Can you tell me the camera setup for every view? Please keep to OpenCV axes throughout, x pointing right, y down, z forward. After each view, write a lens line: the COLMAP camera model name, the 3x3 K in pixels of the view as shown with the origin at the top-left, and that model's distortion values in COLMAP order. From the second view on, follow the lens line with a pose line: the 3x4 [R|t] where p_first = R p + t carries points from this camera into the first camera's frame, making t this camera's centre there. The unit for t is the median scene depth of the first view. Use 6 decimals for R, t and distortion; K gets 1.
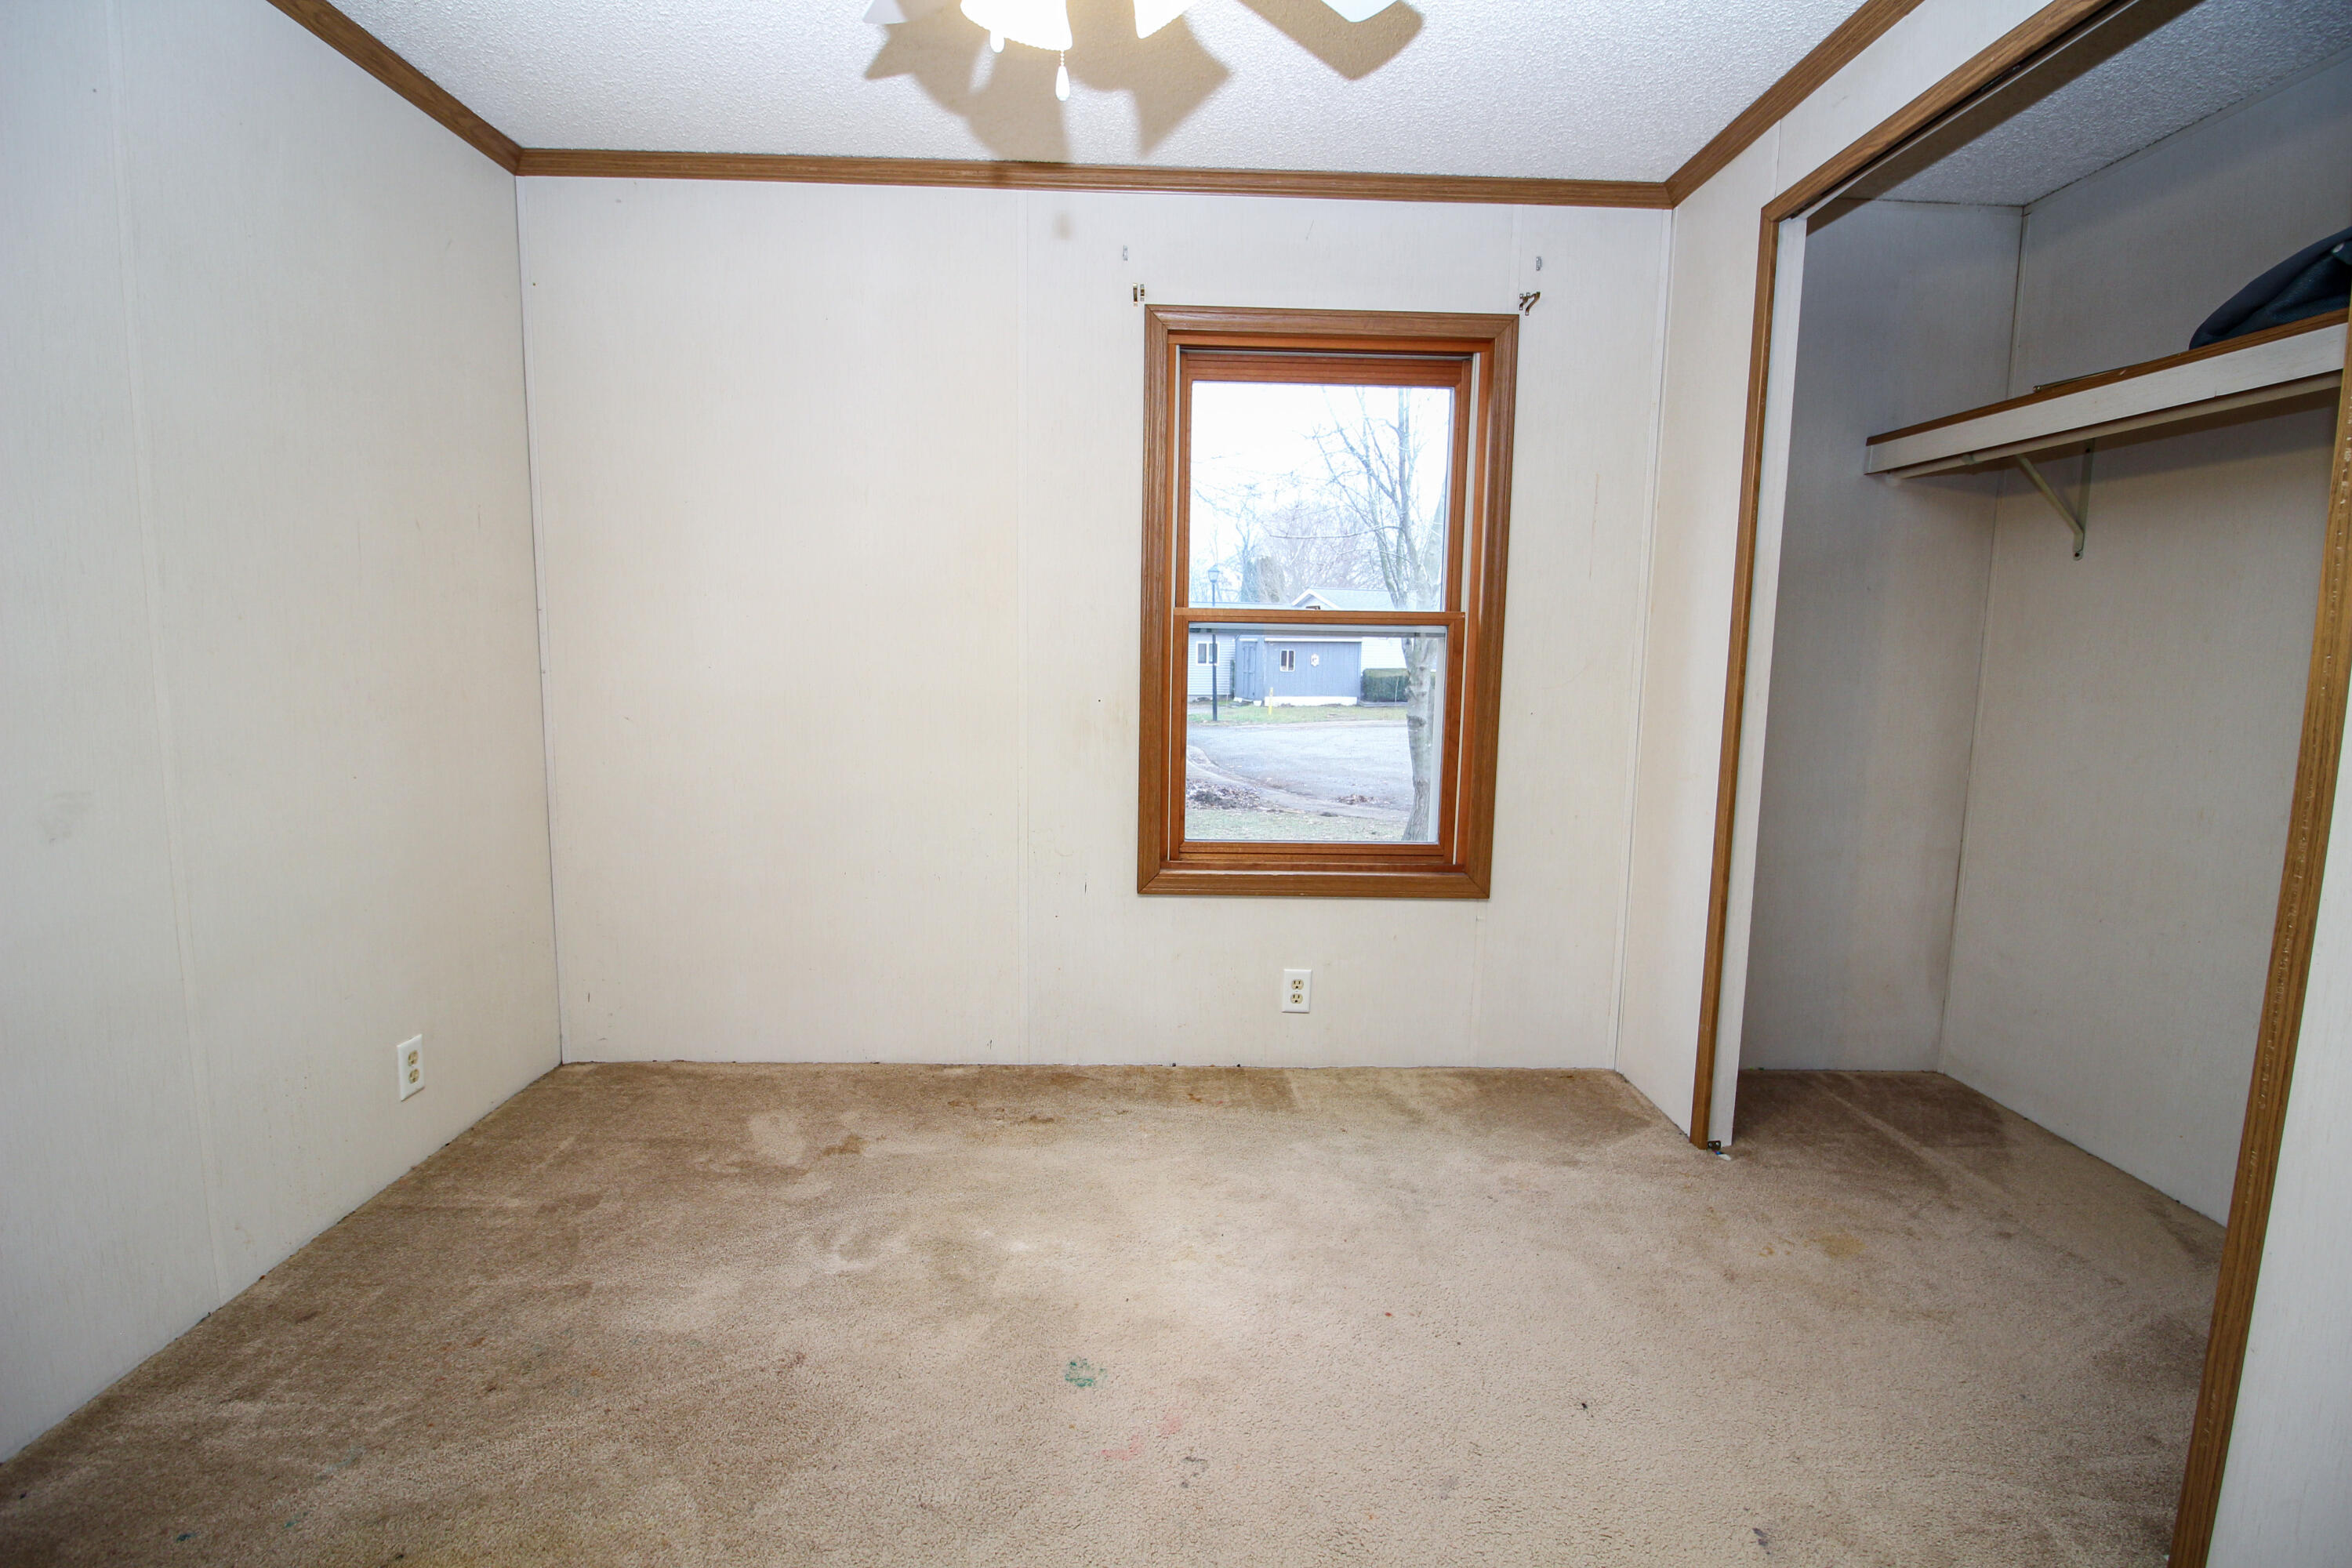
lens RADIAL K [[1091.7, 0, 1181.0], [0, 1091.7, 771.0], [0, 0, 1]] dist [0.003741, -0.013539]
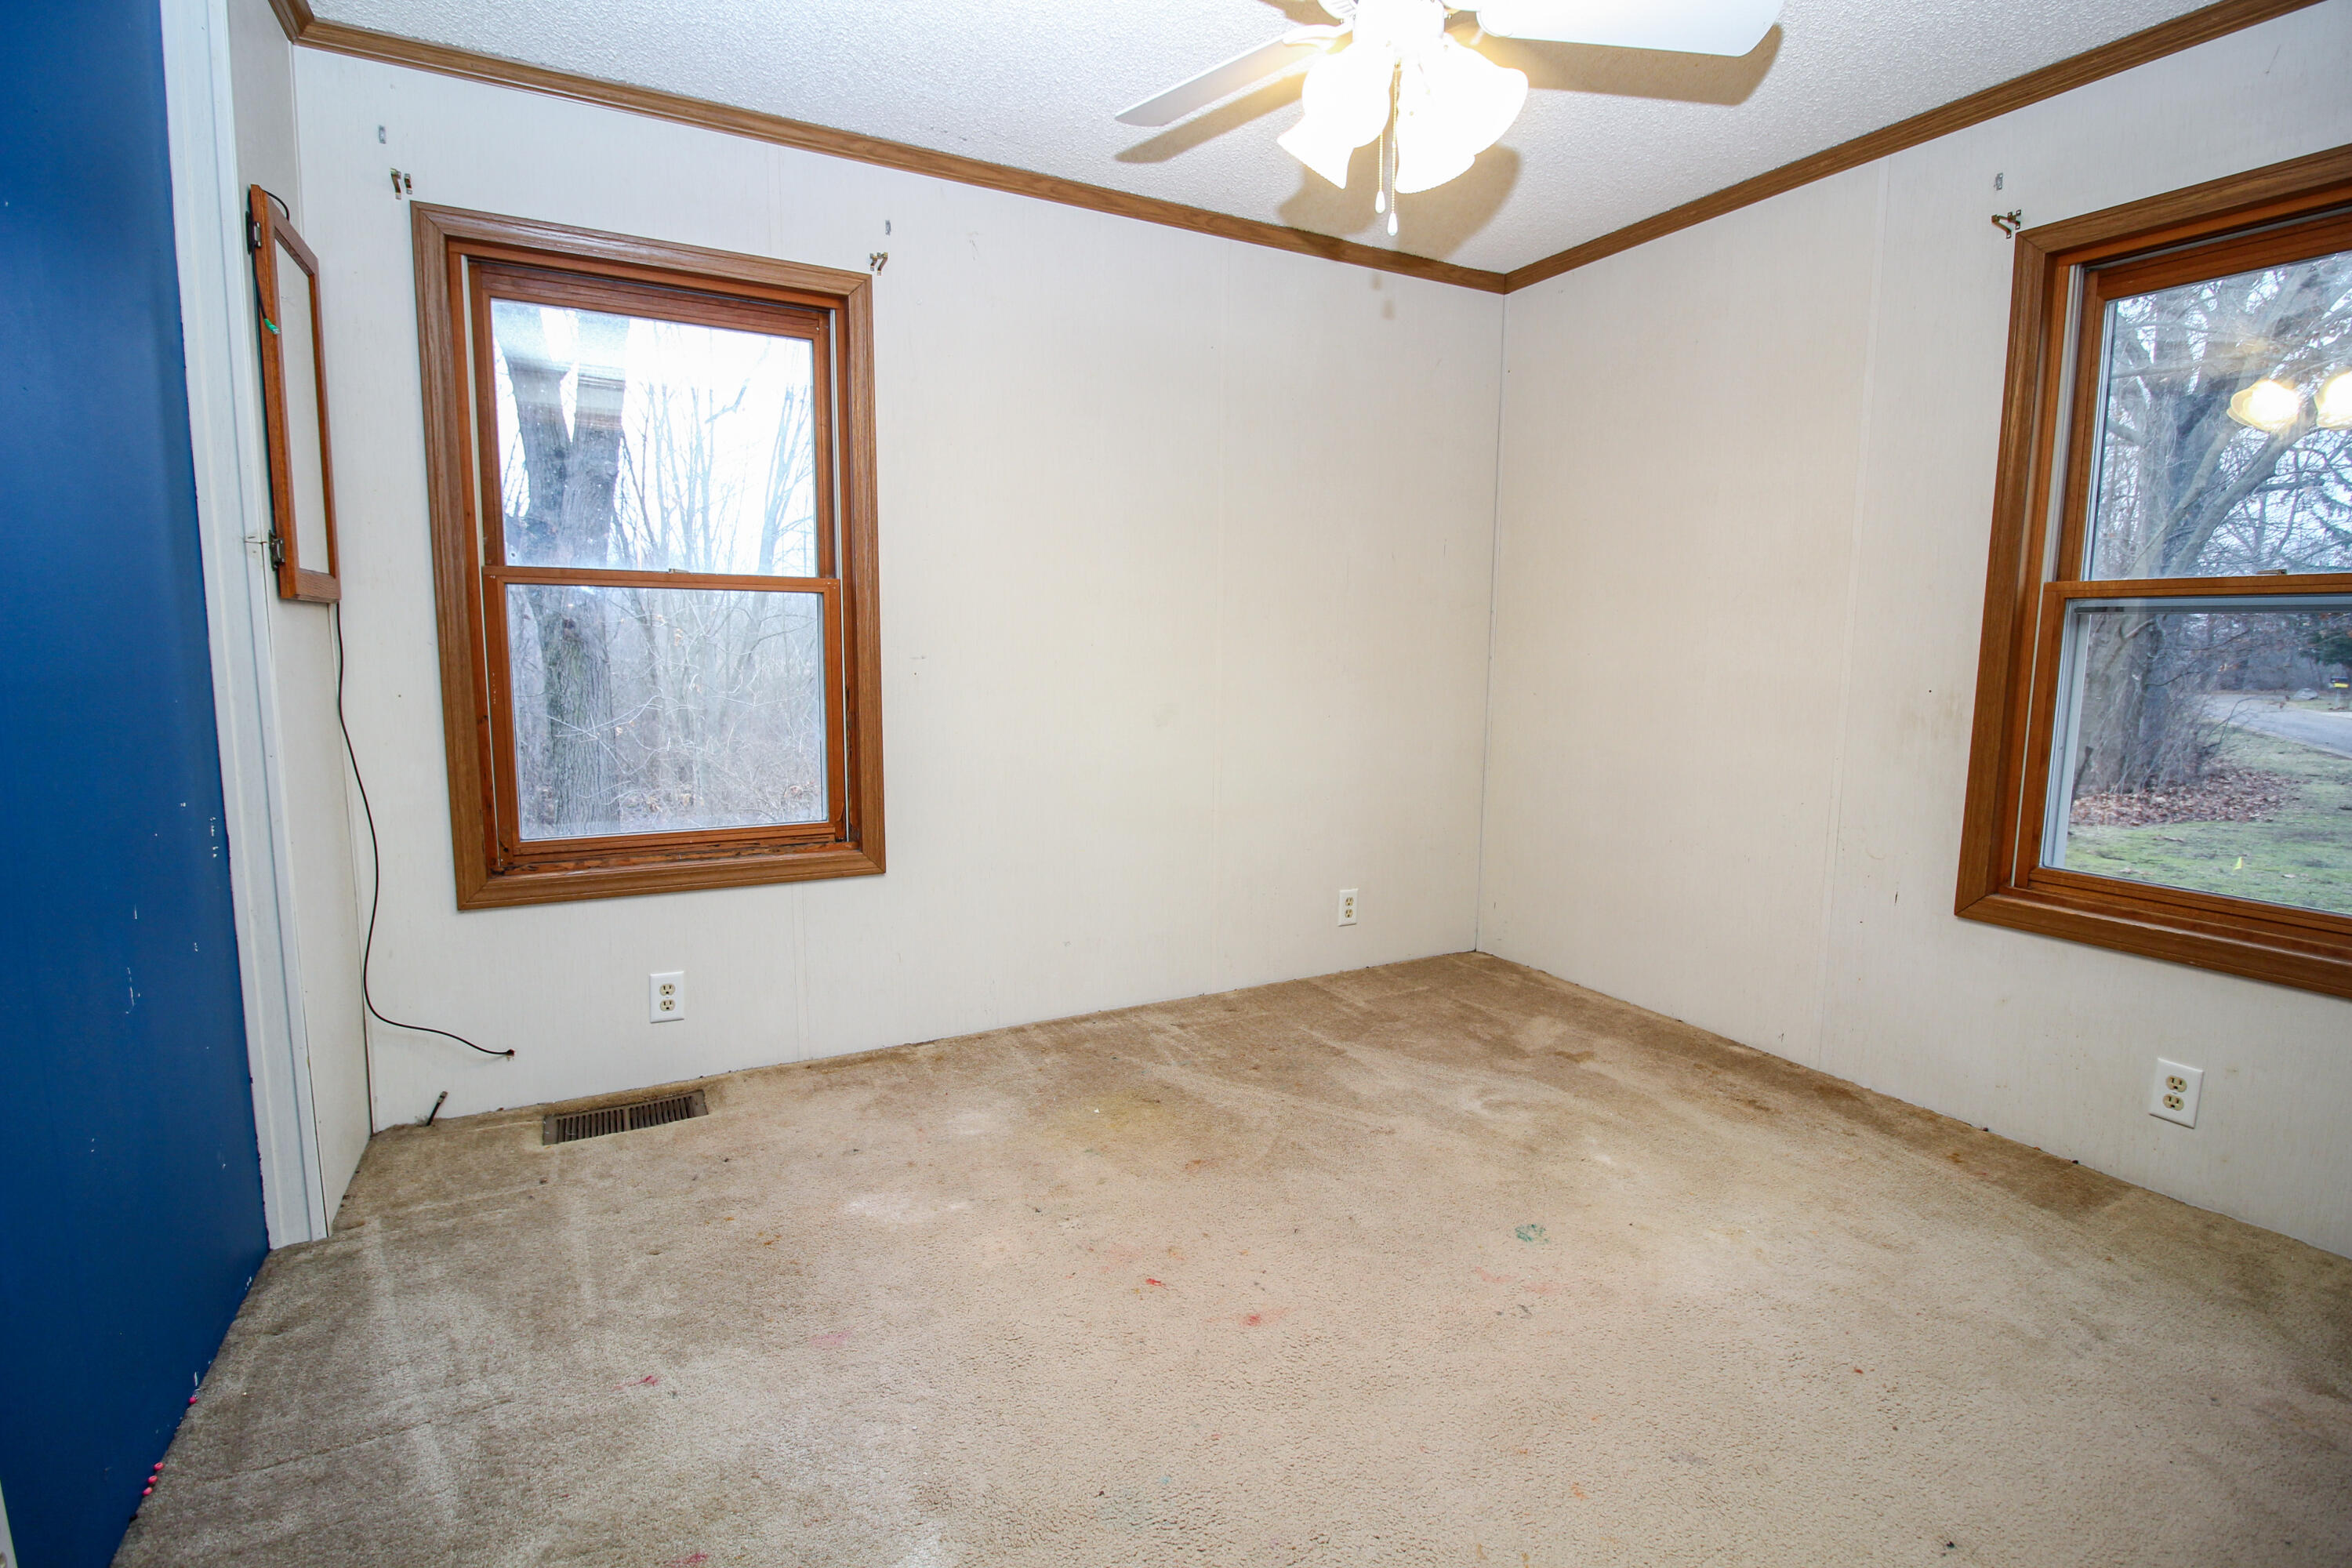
lens RADIAL K [[1091.7, 0, 1181.0], [0, 1091.7, 771.0], [0, 0, 1]] dist [0.003741, -0.013539]
pose [[0.449042, 0.093798, -0.888574, 0.483717], [-0.108976, 0.992800, 0.049729, 0.024567], [0.886840, 0.074503, 0.456030, 0.057853]]
